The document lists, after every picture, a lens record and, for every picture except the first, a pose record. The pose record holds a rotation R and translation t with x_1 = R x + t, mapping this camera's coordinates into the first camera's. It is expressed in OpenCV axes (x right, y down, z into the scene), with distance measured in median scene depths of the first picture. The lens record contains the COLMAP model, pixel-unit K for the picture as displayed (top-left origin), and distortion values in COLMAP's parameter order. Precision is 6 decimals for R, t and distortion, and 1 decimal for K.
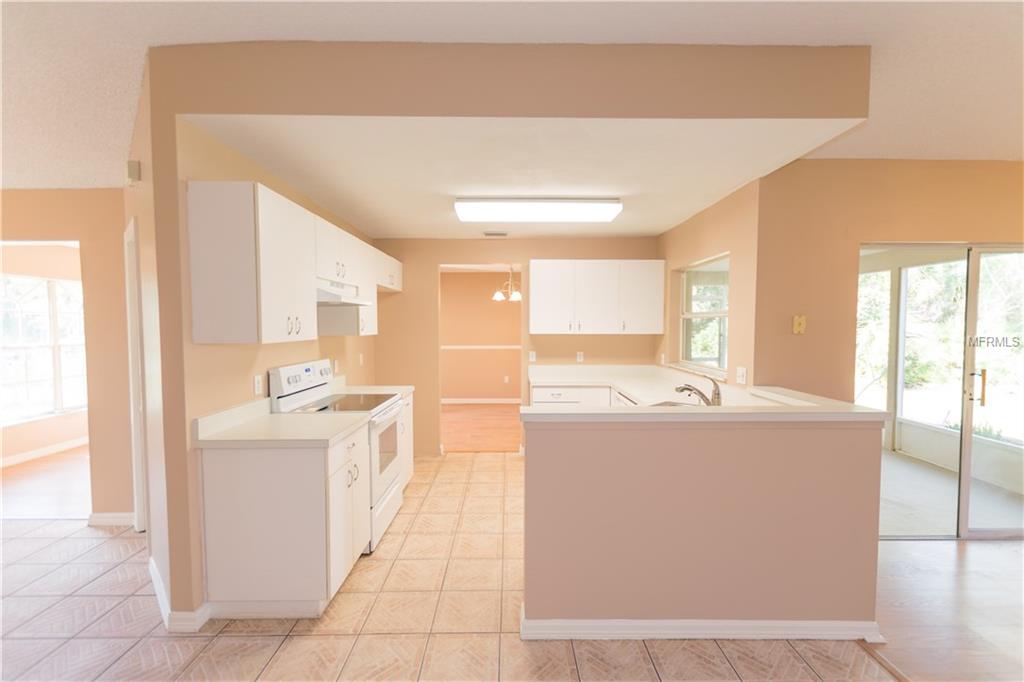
lens RADIAL K [[437.9, 0, 512.0], [0, 437.9, 341.0], [0, 0, 1]] dist [0.000604, 0.000114]
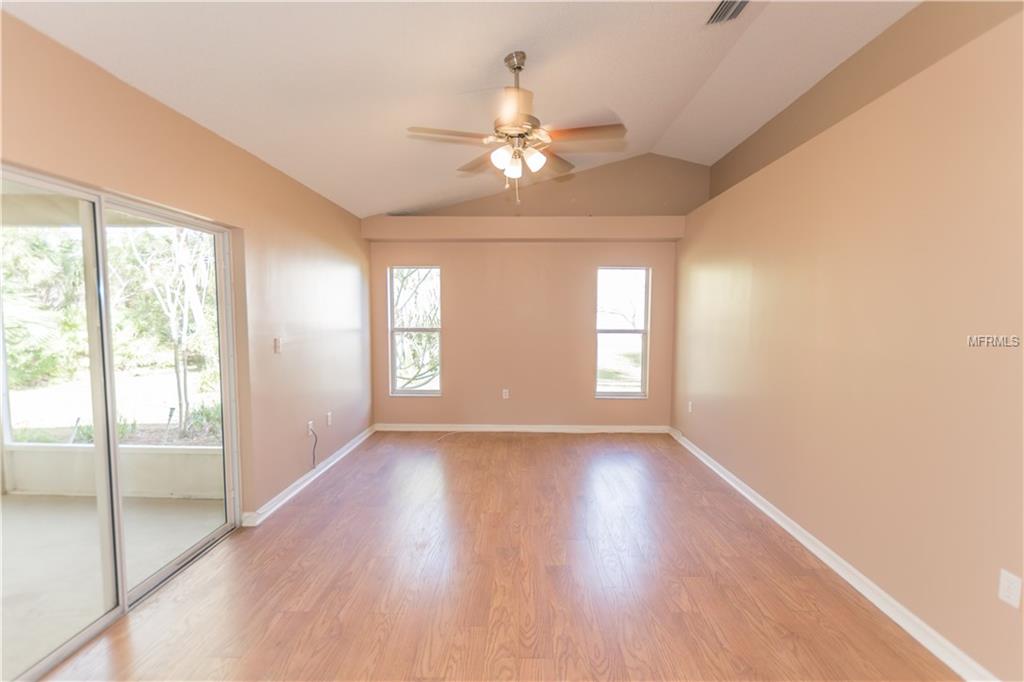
lens RADIAL K [[437.9, 0, 512.0], [0, 437.9, 341.0], [0, 0, 1]] dist [0.000604, 0.000114]
pose [[0.003065, -0.070143, 0.997532, 0.084201], [0.040848, 0.996713, 0.069960, 0.001049], [-0.999161, 0.040532, 0.005920, 0.081165]]
